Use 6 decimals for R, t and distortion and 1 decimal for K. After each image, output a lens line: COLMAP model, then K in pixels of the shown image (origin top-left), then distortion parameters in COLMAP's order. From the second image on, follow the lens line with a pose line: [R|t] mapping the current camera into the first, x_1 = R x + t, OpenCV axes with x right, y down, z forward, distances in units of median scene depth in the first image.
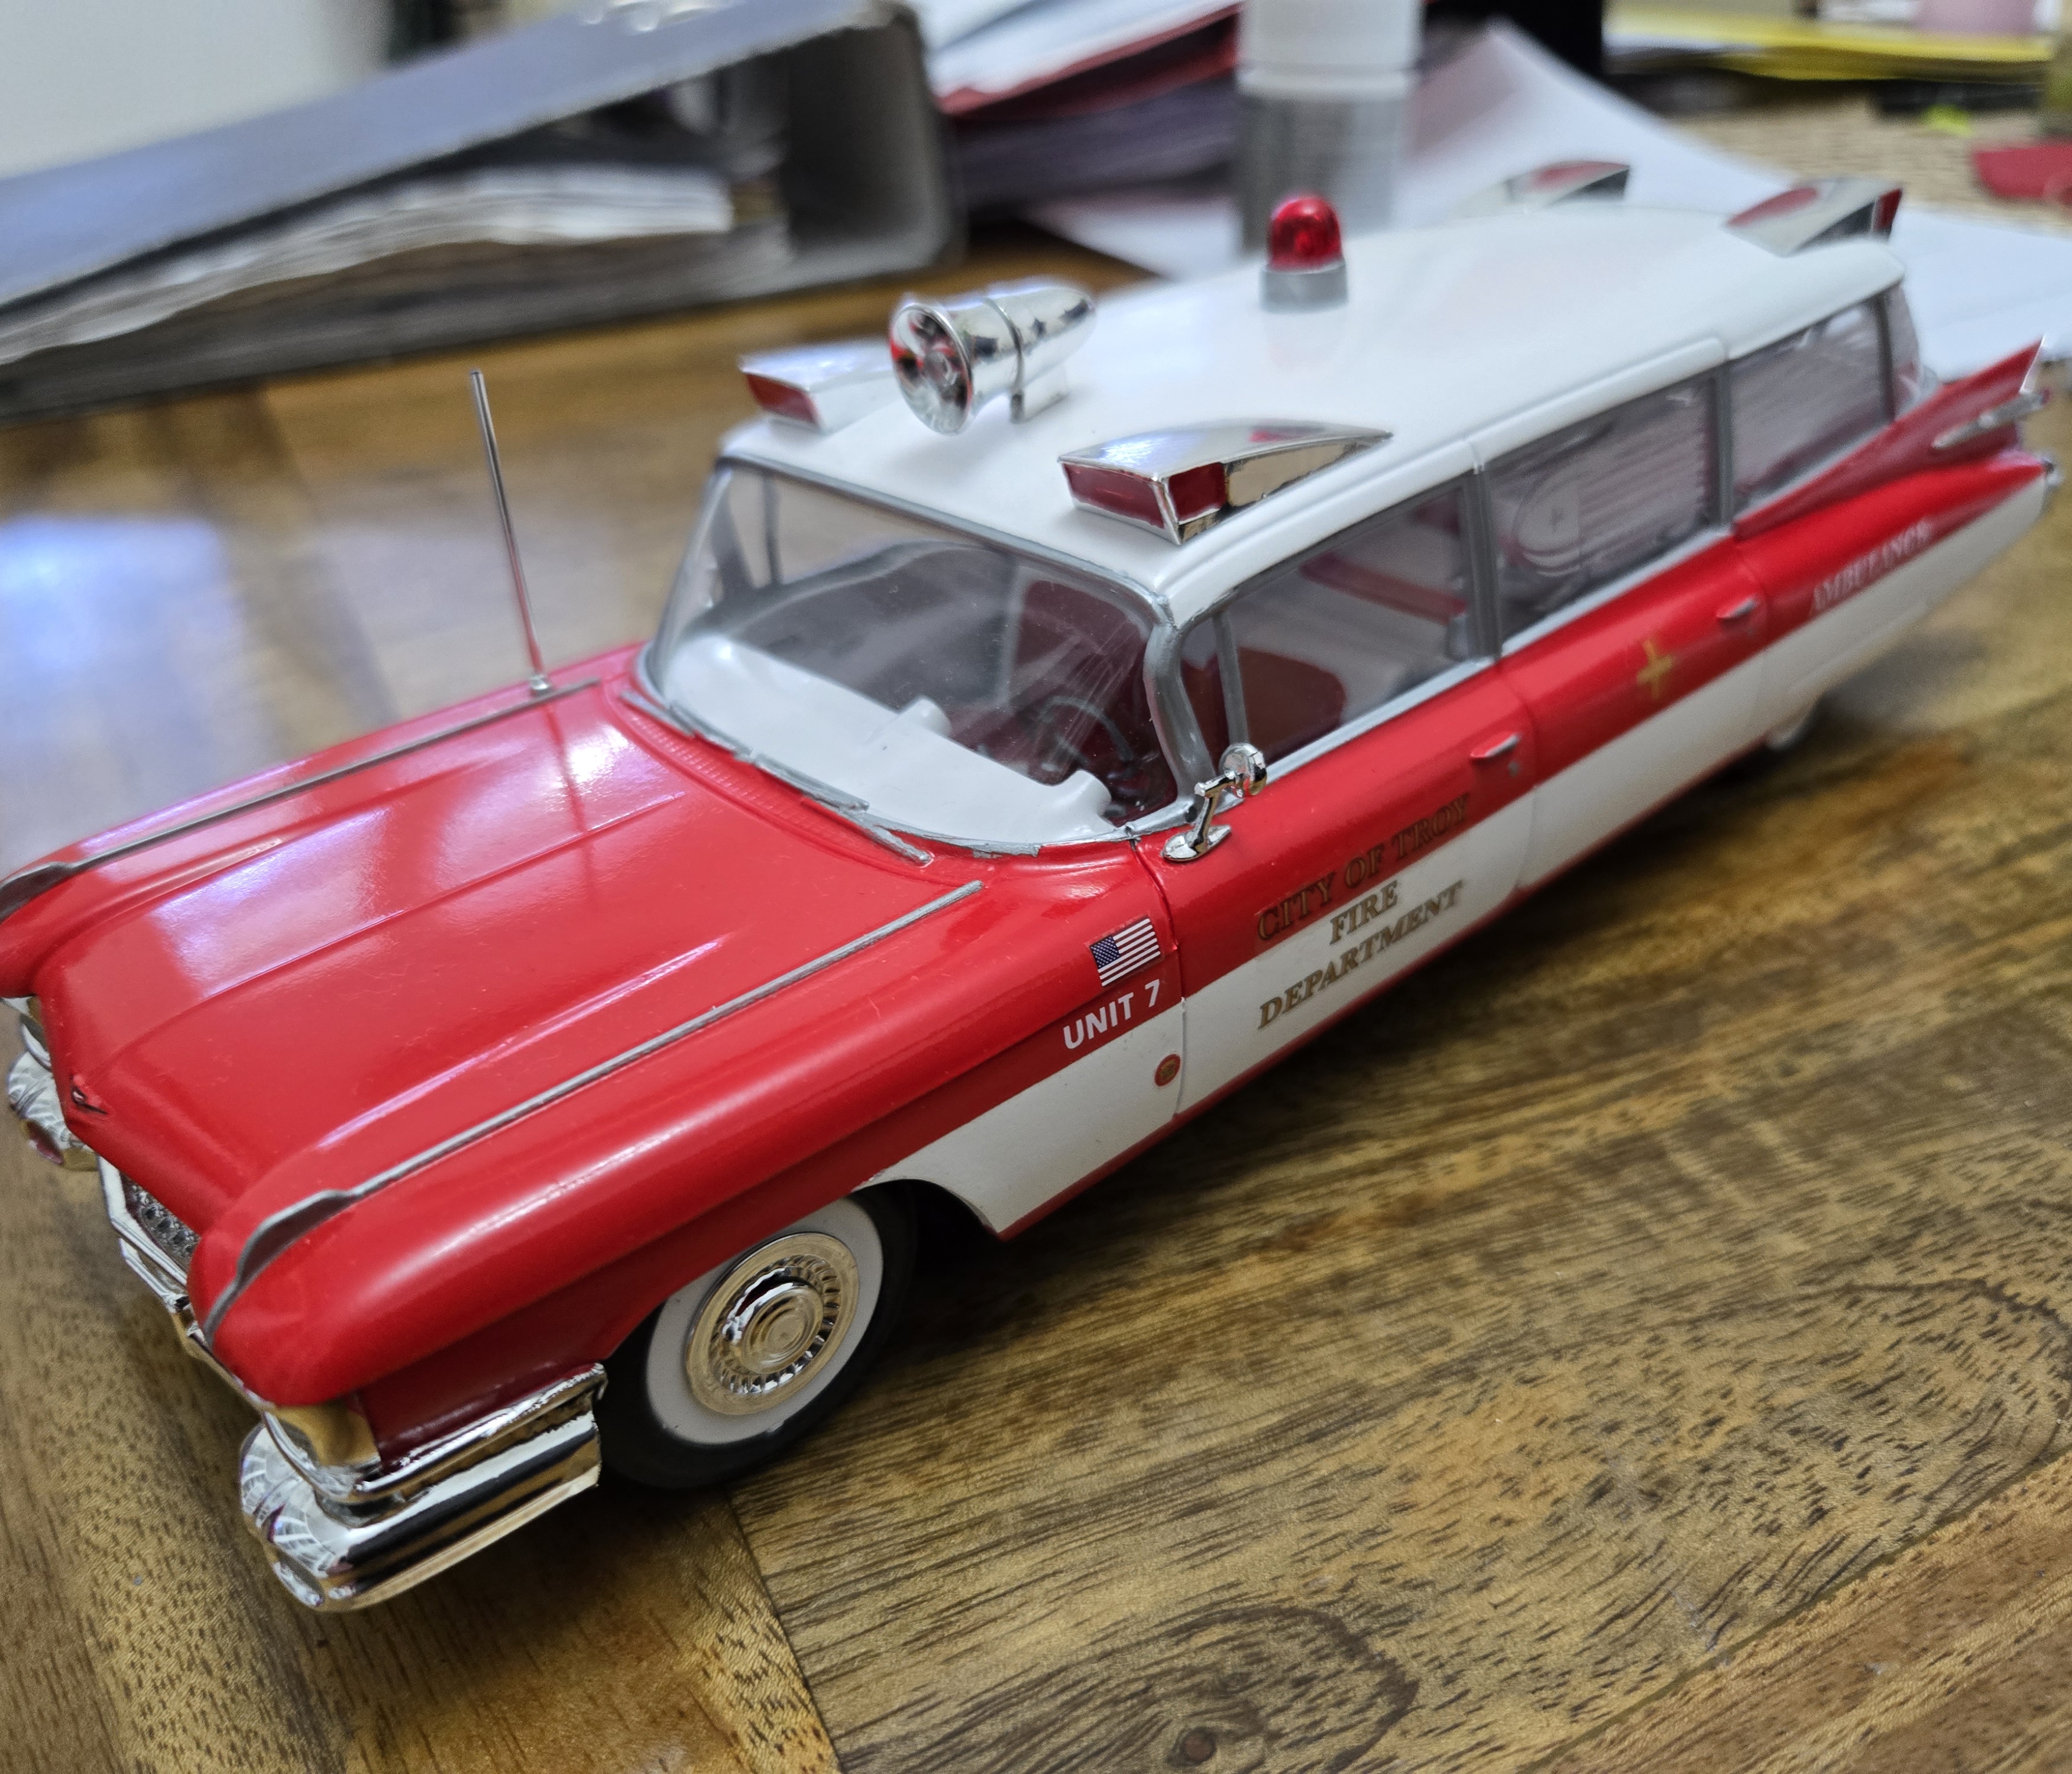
lens RADIAL K [[1668.2, 0, 1033.5], [0, 1668.2, 889.0], [0, 0, 1]] dist [0.001112, -0.031305]
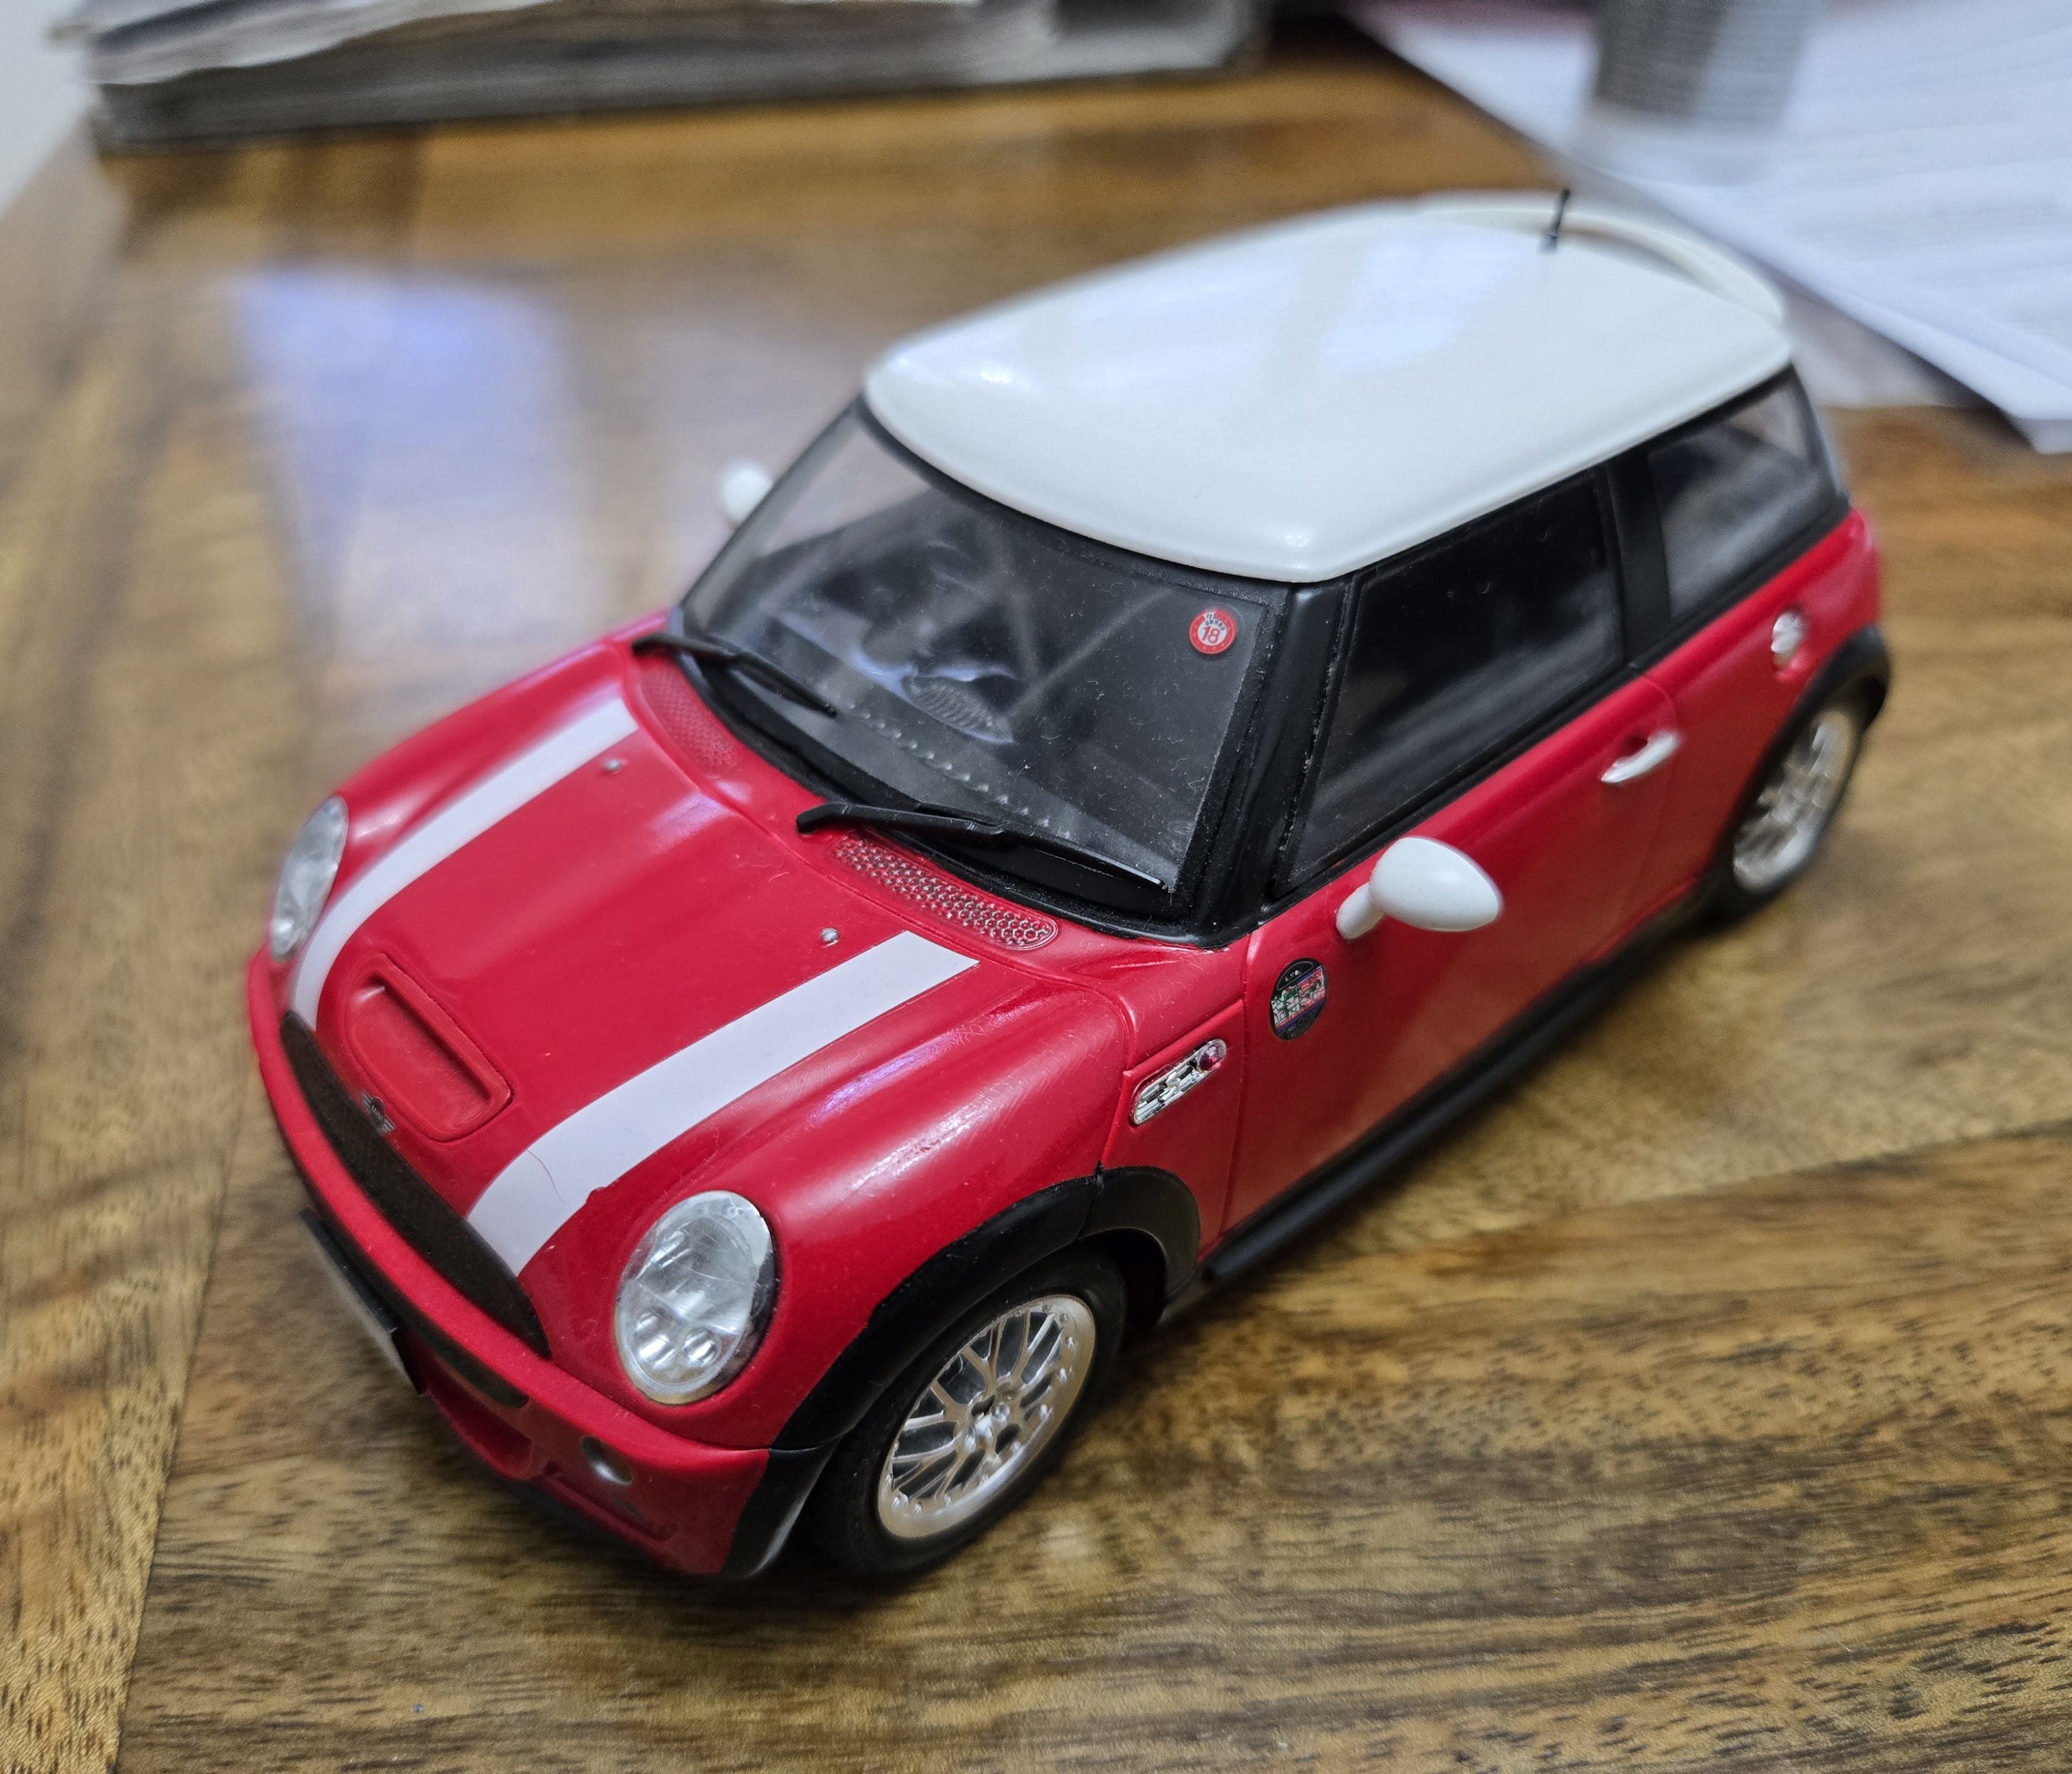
lens RADIAL K [[1688.0, 0, 1030.9], [0, 1688.0, 884.0], [0, 0, 1]] dist [-0.015039, -0.015327]
pose [[0.969081, 0.187429, -0.160477, 0.194880], [-0.166045, 0.976451, 0.137741, -0.250728], [0.182515, -0.106836, 0.977381, 0.396651]]
